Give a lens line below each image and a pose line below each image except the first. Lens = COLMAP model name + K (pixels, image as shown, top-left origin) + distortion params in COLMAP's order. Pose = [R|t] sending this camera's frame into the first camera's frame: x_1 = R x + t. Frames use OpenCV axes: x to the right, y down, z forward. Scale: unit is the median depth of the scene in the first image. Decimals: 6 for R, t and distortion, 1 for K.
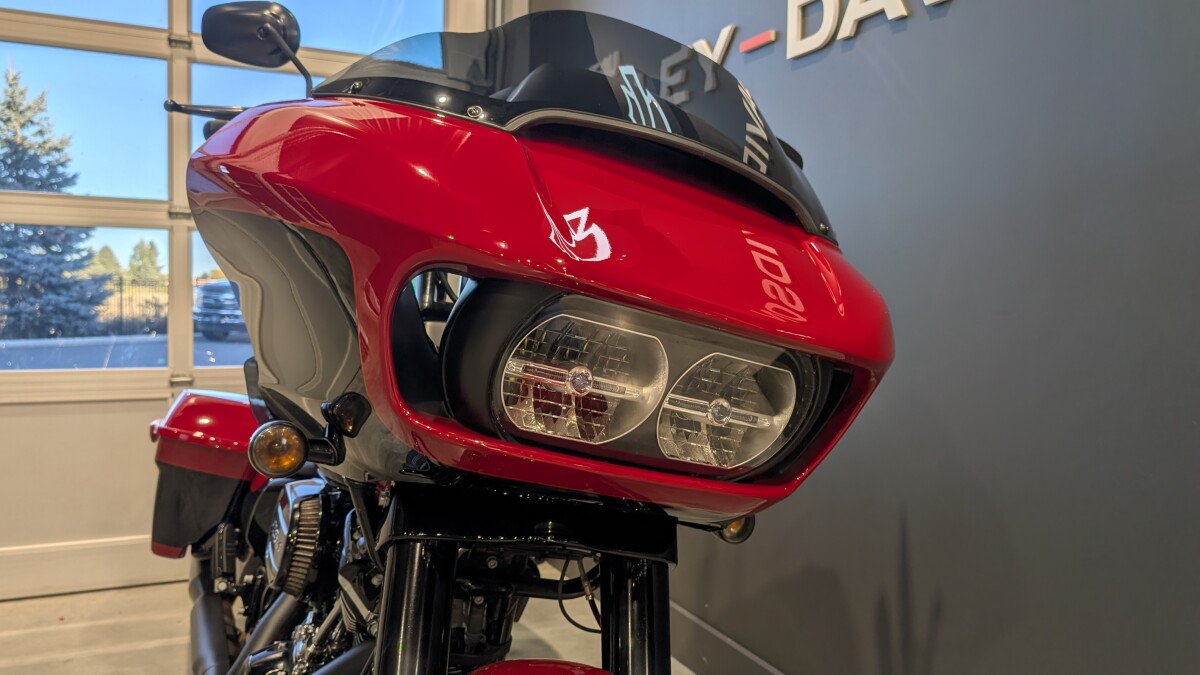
lens RADIAL K [[834.7, 0, 600.0], [0, 834.7, 337.5], [0, 0, 1]] dist [0.003092, 0.005437]
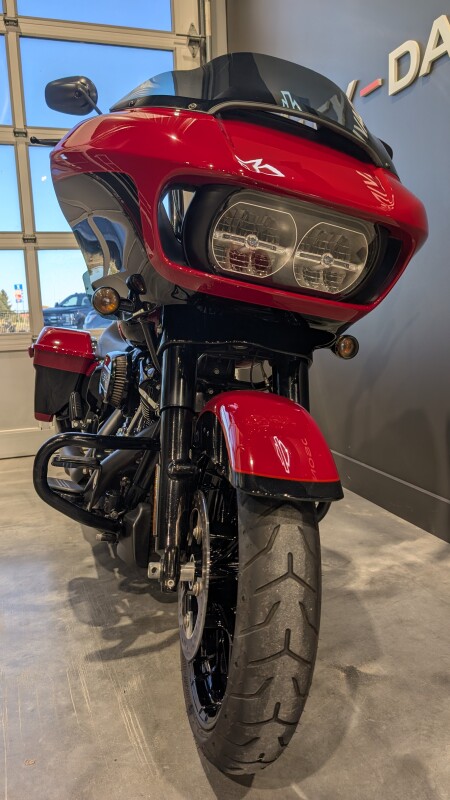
lens RADIAL K [[556.5, 0, 225.0], [0, 556.5, 400.0], [0, 0, 1]] dist [0.003092, 0.005437]
pose [[0.991447, -0.039513, -0.124384, 0.041211], [0.052325, 0.993461, 0.101477, 0.194118], [0.119561, -0.107118, 0.987031, -0.237493]]
